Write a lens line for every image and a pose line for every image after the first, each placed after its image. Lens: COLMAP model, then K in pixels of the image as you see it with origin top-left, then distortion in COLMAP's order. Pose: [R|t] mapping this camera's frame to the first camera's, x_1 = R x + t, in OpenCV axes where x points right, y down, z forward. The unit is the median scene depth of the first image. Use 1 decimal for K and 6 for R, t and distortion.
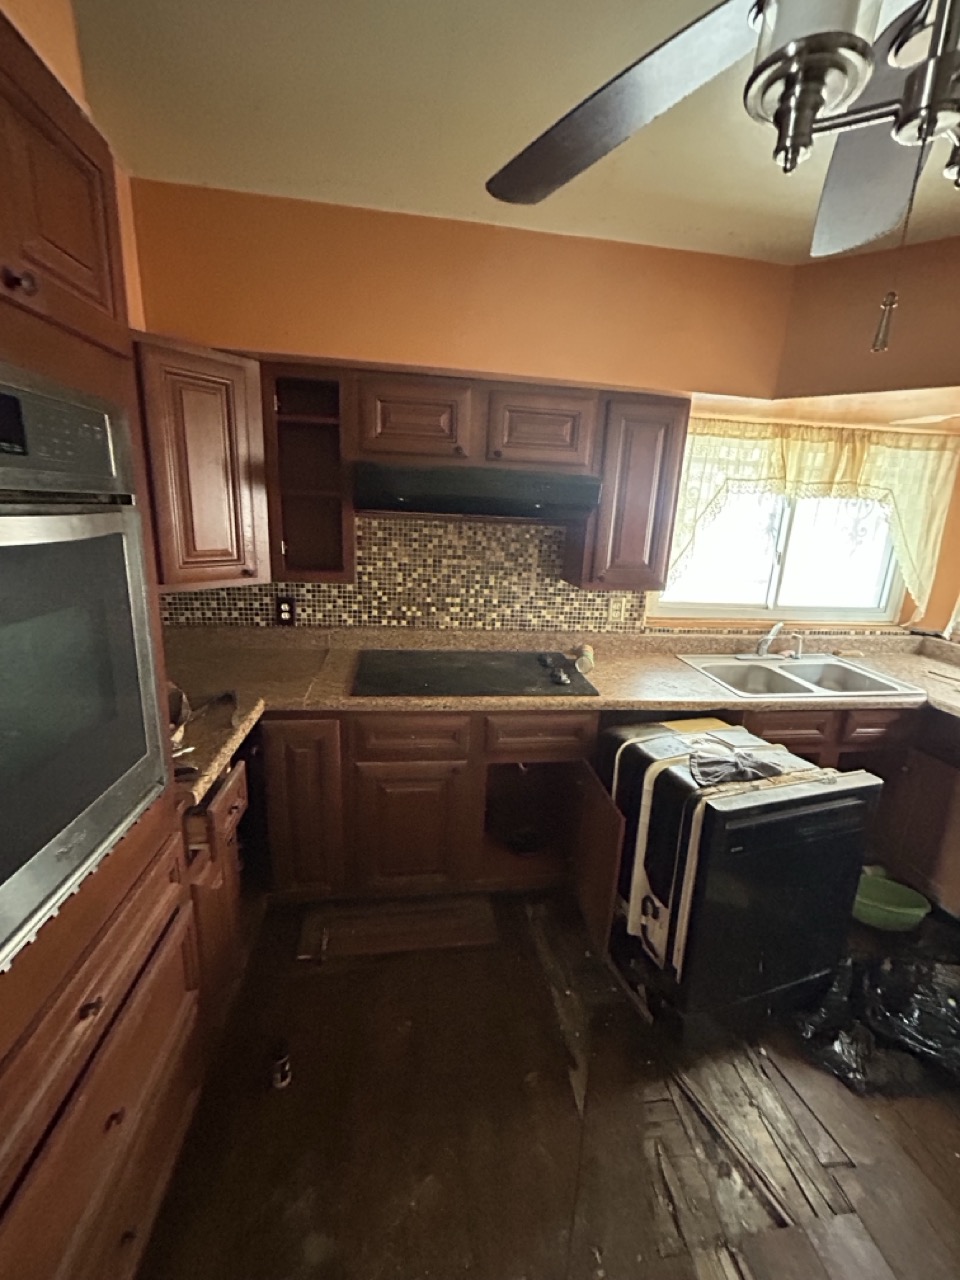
lens RADIAL K [[521.4, 0, 486.6], [0, 521.4, 638.3], [0, 0, 1]] dist [-0.000909, 0.000990]
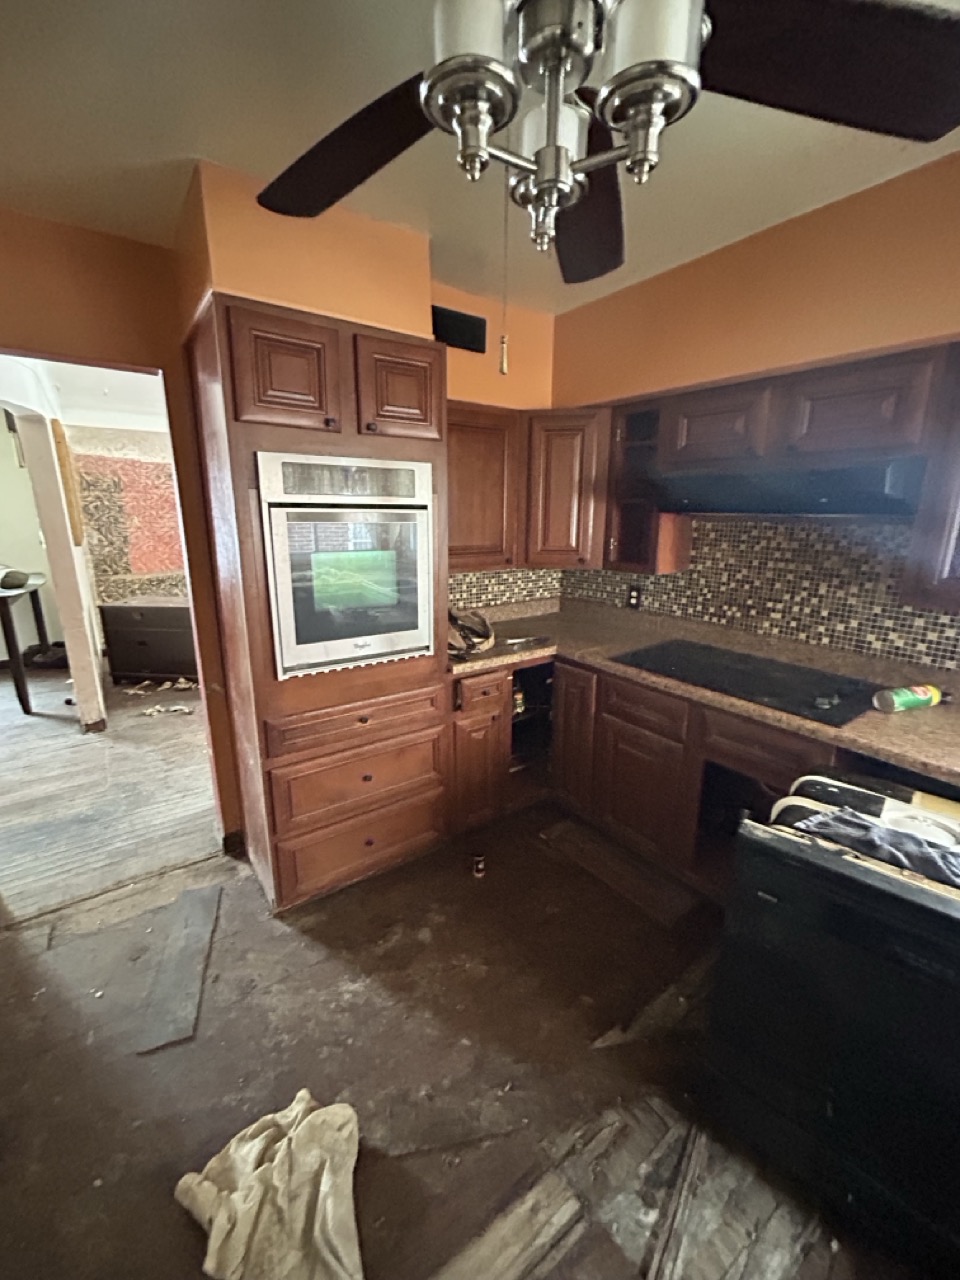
lens RADIAL K [[521.4, 0, 484.8], [0, 521.4, 639.2], [0, 0, 1]] dist [-0.000909, 0.000990]
pose [[0.474808, 0.169502, -0.863613, 0.522807], [-0.200428, 0.976319, 0.081429, 0.015480], [0.856963, 0.134429, 0.497537, 0.084885]]
